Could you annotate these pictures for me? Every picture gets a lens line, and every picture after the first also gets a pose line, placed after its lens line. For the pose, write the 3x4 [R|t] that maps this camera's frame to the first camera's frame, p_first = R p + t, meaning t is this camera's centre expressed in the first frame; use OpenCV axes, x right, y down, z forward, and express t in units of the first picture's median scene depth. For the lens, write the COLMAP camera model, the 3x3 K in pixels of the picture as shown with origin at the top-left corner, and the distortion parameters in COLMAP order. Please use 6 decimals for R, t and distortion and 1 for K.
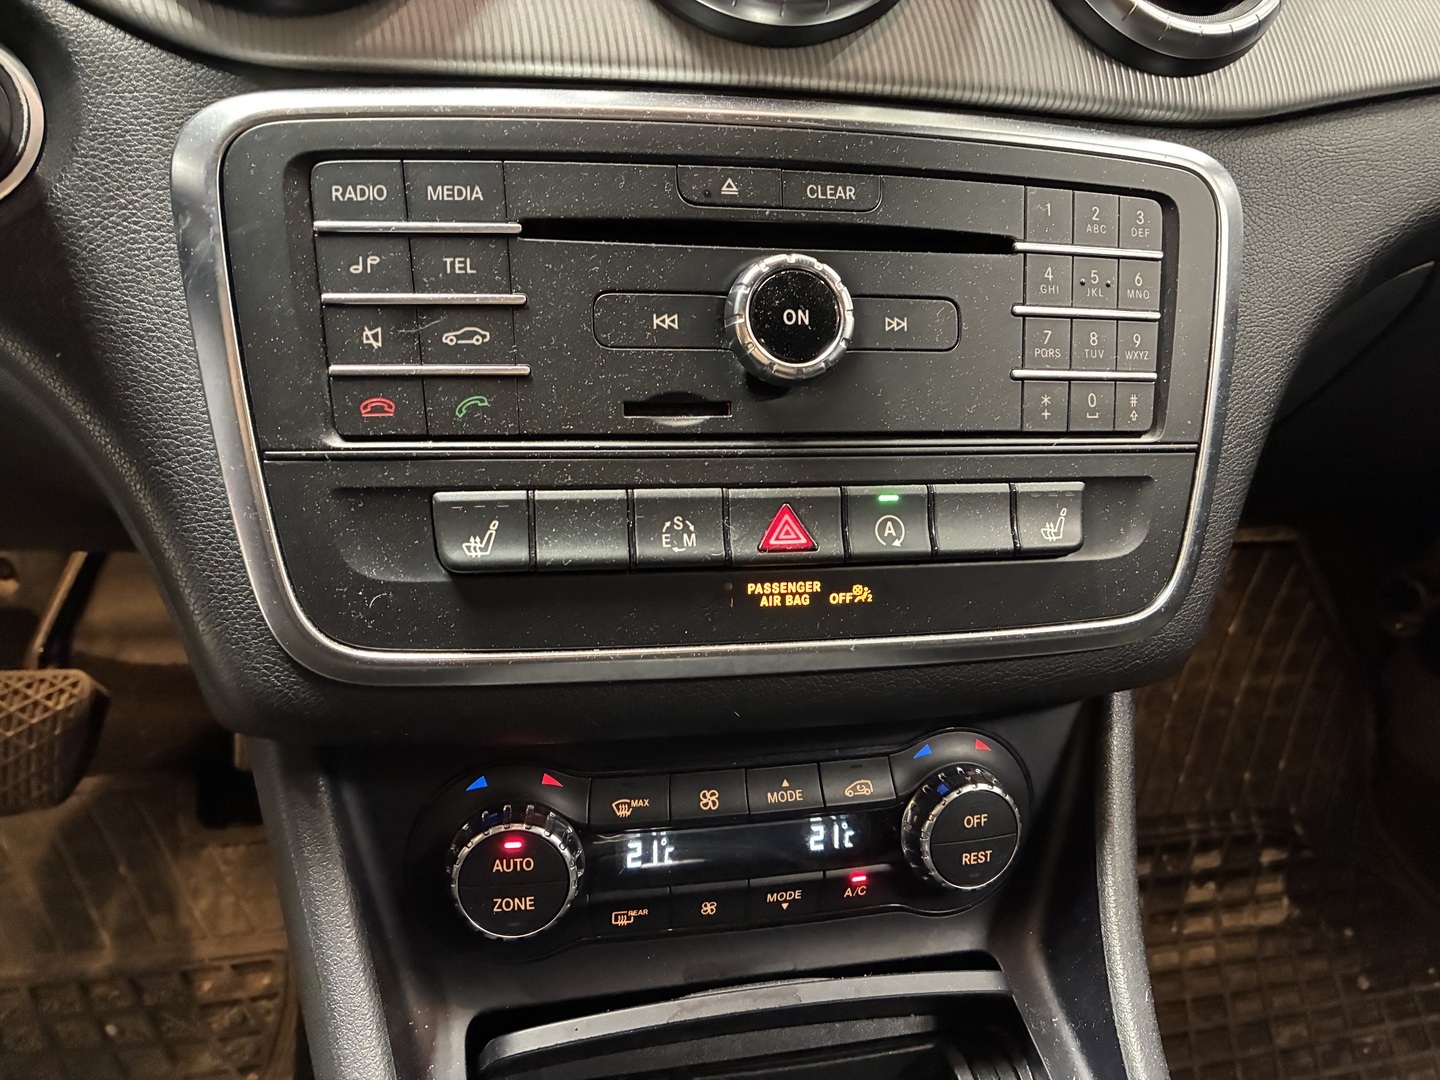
lens RADIAL K [[1102.3, 0, 721.3], [0, 1102.3, 543.7], [0, 0, 1]] dist [0.033175, -0.024657]
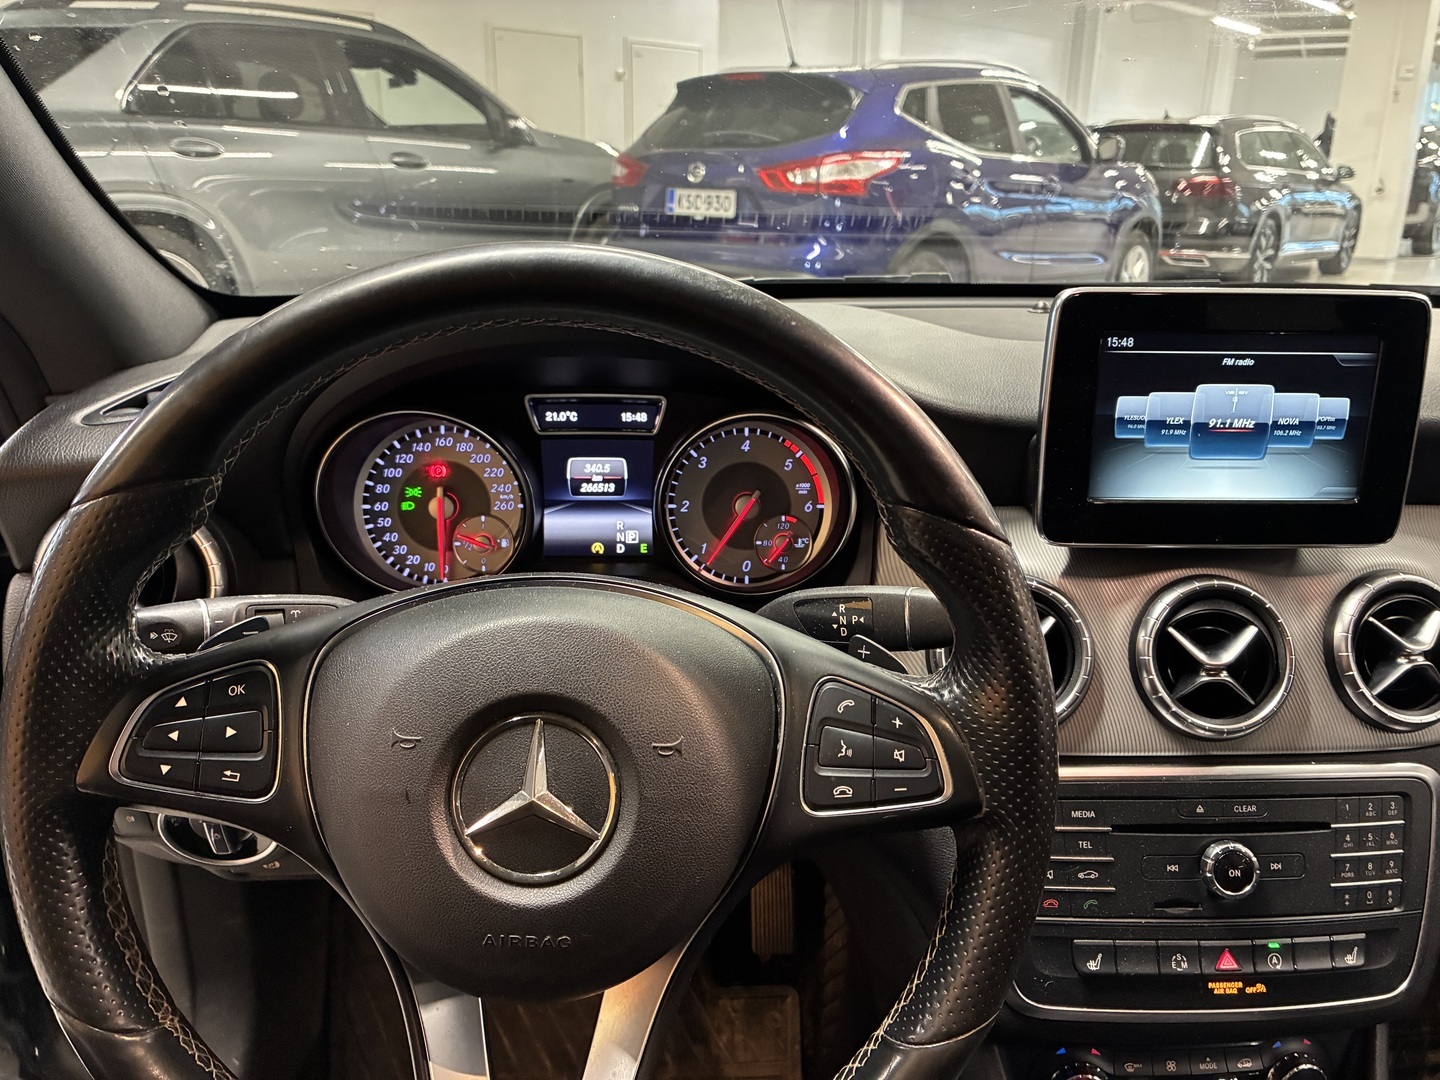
lens RADIAL K [[1102.3, 0, 719.4], [0, 1102.3, 536.6], [0, 0, 1]] dist [0.033175, -0.024657]
pose [[0.987257, 0.007436, -0.158957, -0.600105], [-0.017612, 0.997877, -0.062704, -0.703412], [0.158154, 0.064704, 0.985292, -1.437251]]
